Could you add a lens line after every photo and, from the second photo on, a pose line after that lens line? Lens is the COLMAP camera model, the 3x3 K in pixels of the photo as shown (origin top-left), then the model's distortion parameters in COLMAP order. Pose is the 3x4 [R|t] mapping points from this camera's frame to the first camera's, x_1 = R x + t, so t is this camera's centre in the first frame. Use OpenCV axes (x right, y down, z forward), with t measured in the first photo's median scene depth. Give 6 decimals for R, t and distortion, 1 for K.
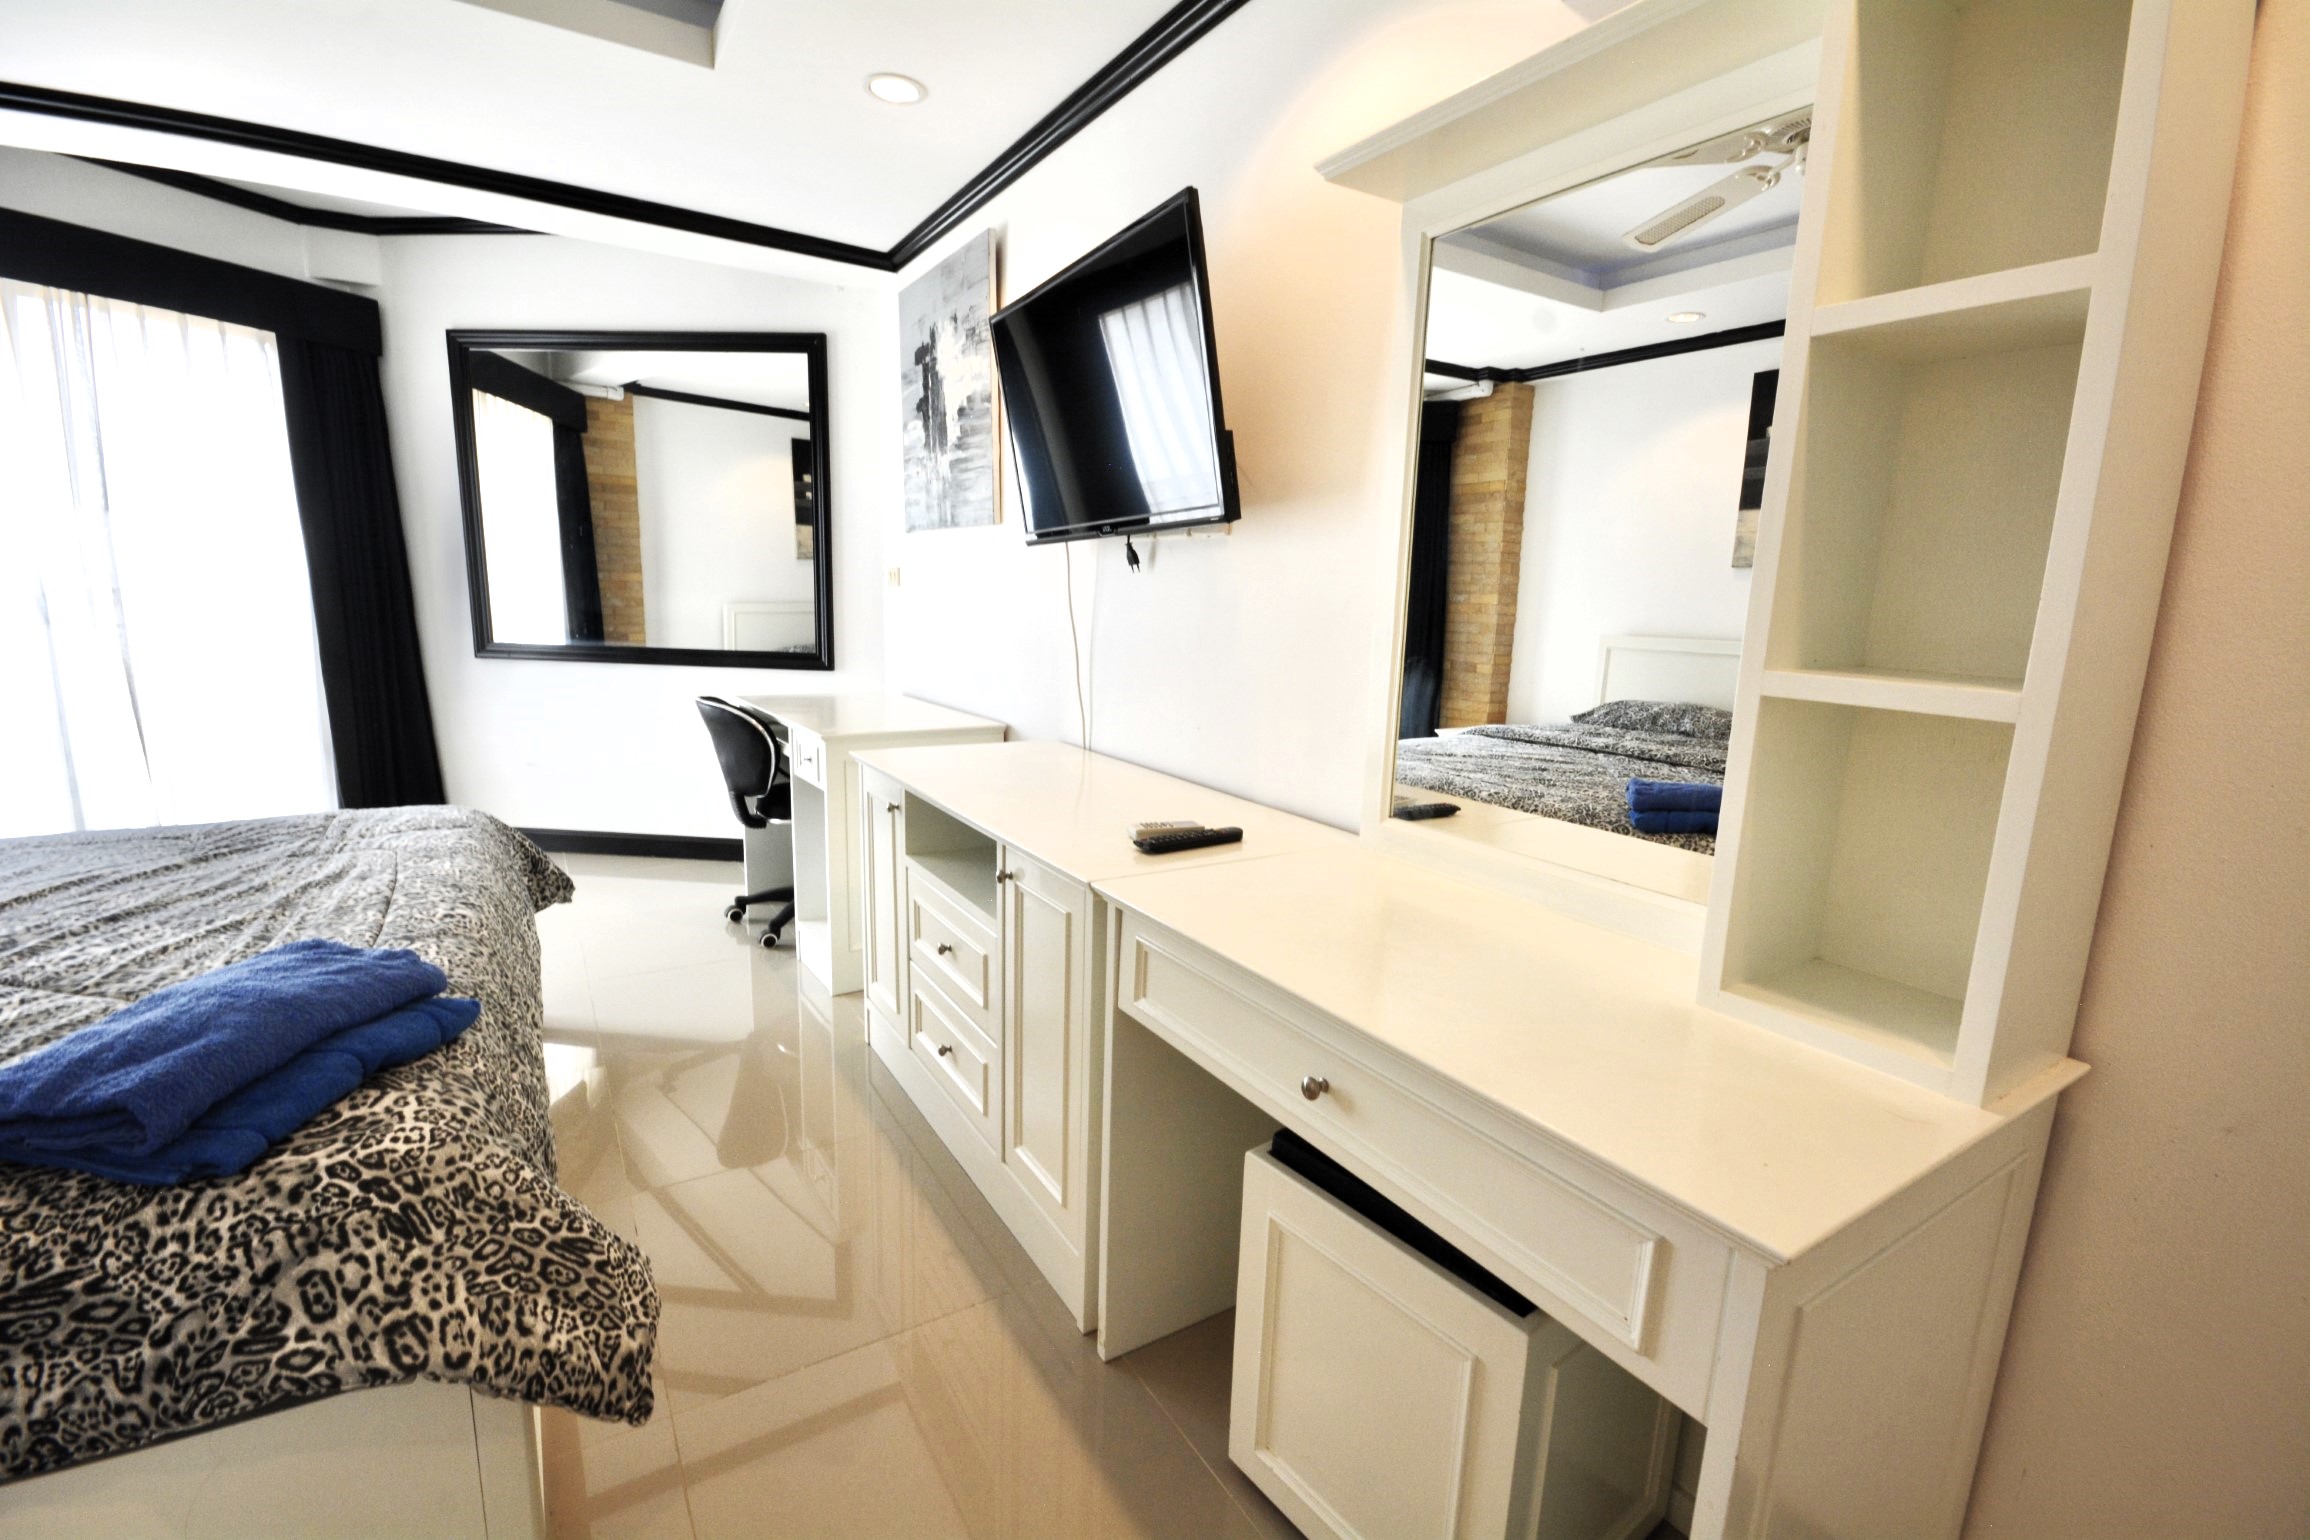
lens RADIAL K [[1015.2, 0, 1155.0], [0, 1015.2, 770.0], [0, 0, 1]] dist [0.012604, -0.015952]
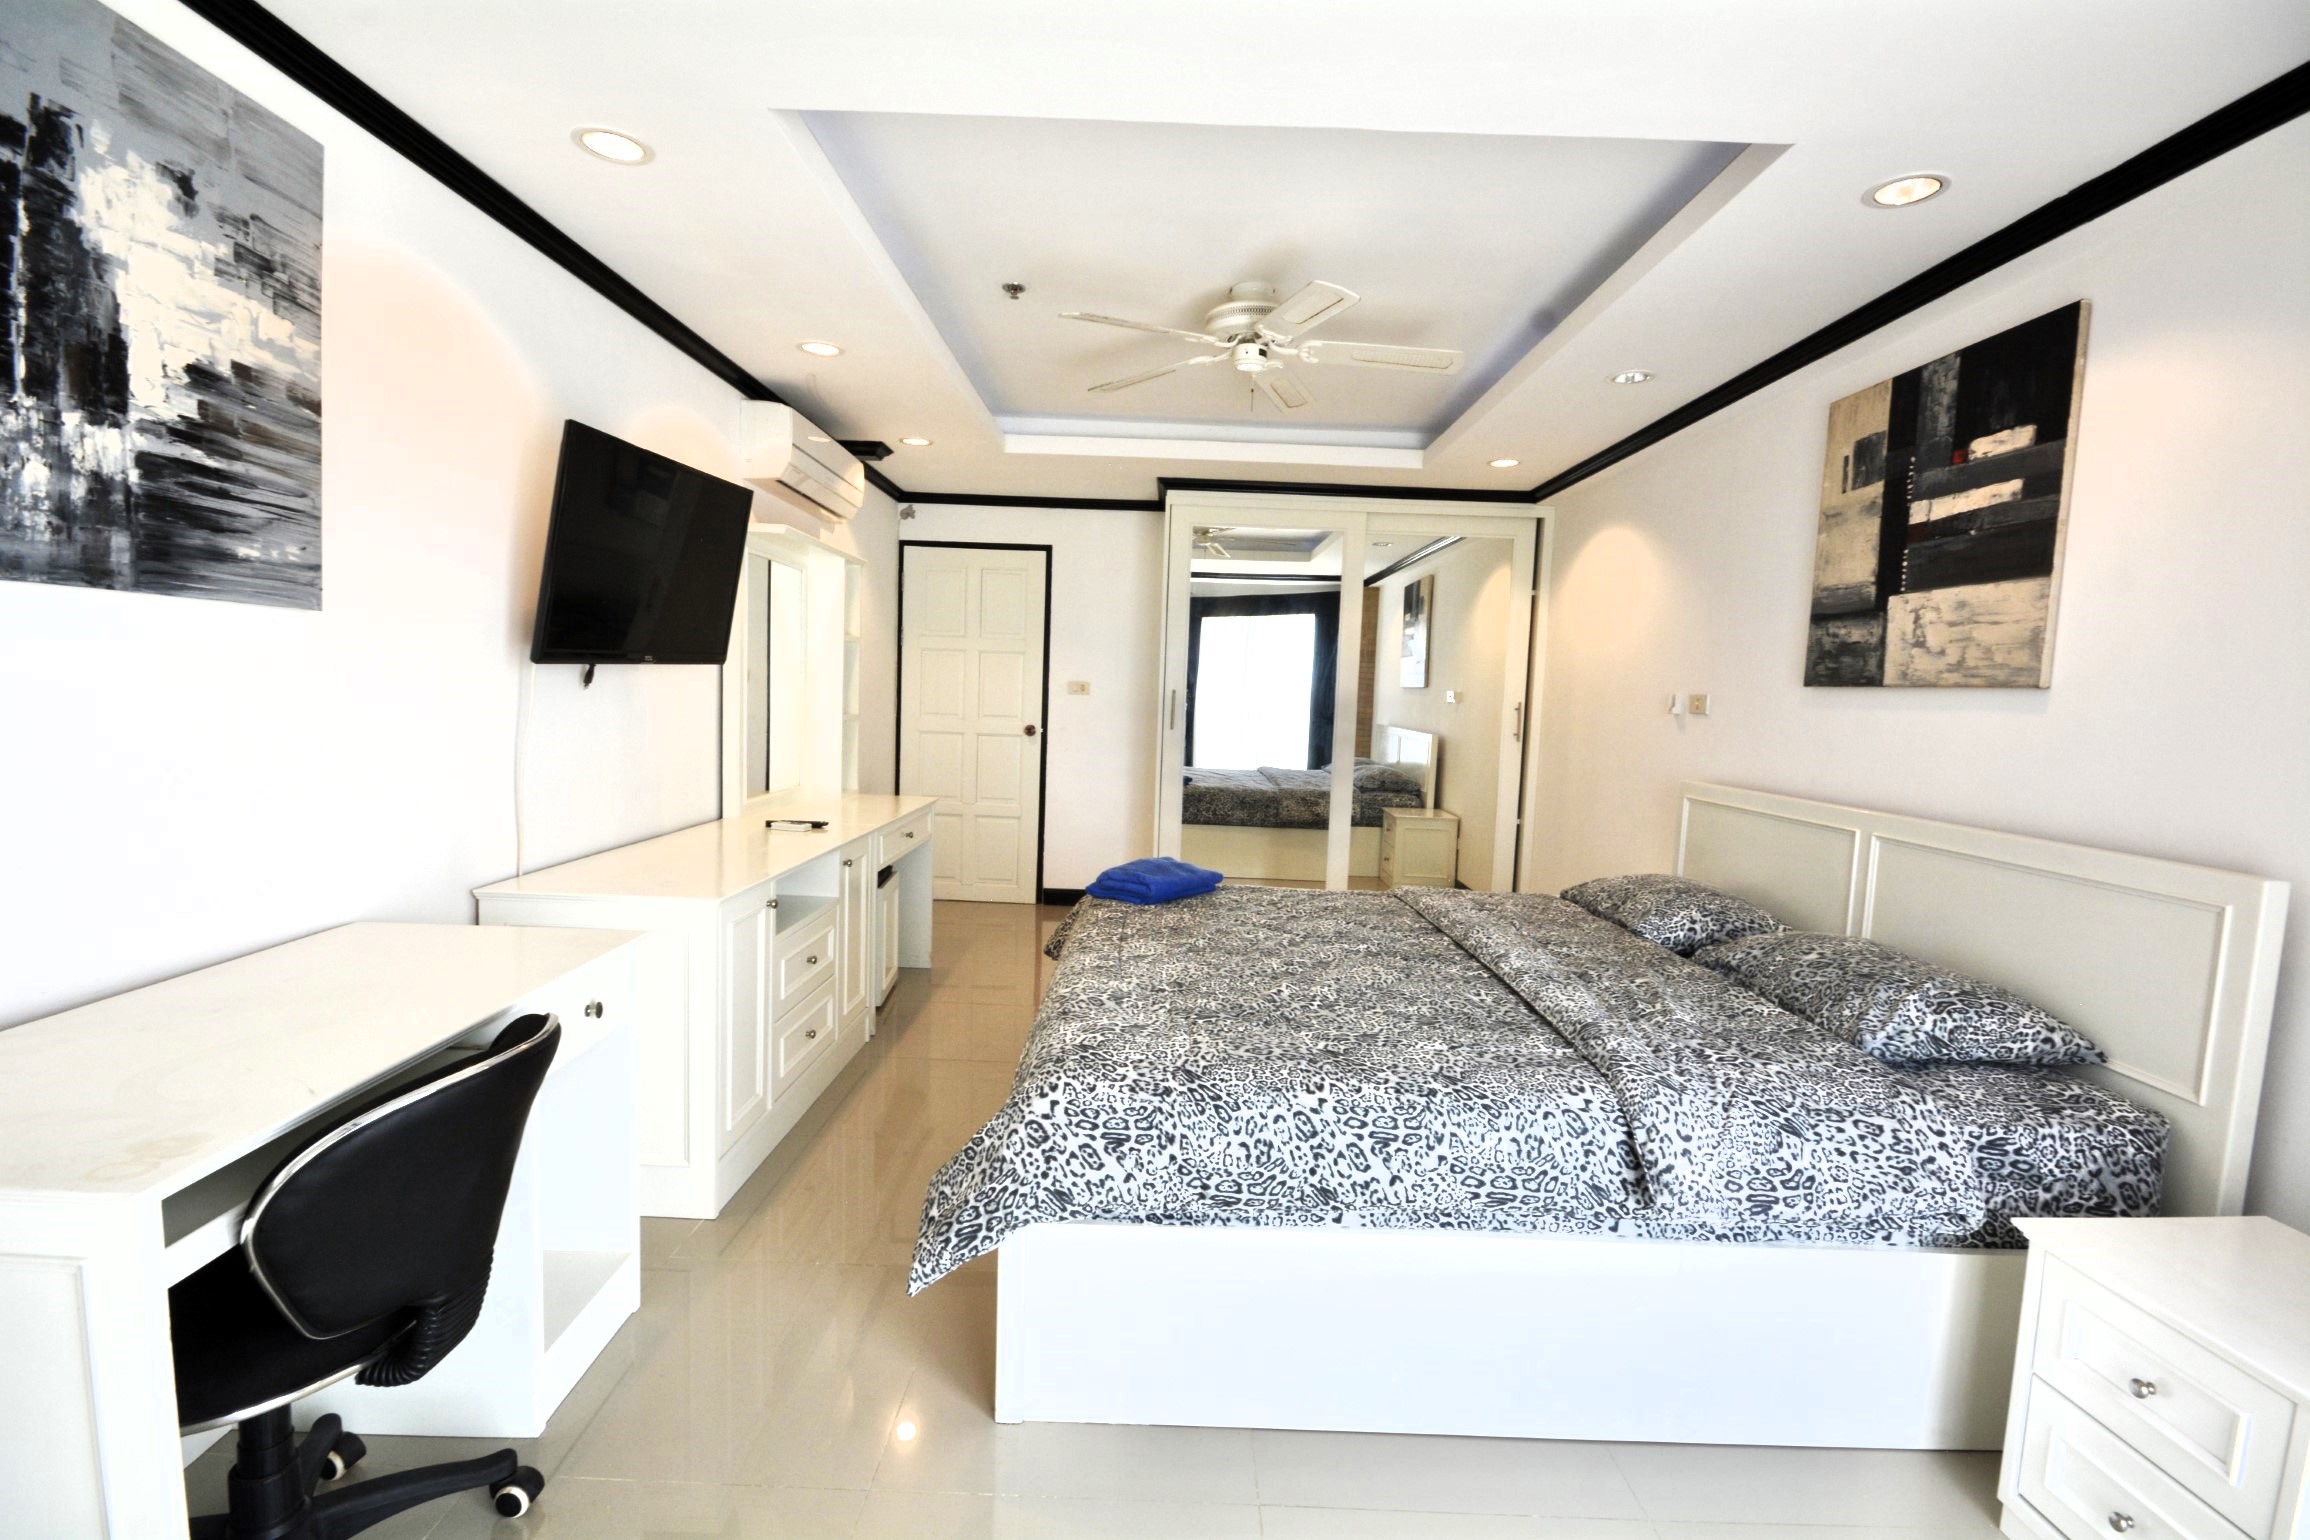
lens RADIAL K [[1015.2, 0, 1155.0], [0, 1015.2, 770.0], [0, 0, 1]] dist [0.012604, -0.015952]
pose [[-0.841832, -0.102636, 0.529892, -2.077260], [0.032382, 0.970381, 0.239400, -0.636898], [-0.538768, 0.218693, -0.813574, 2.845260]]
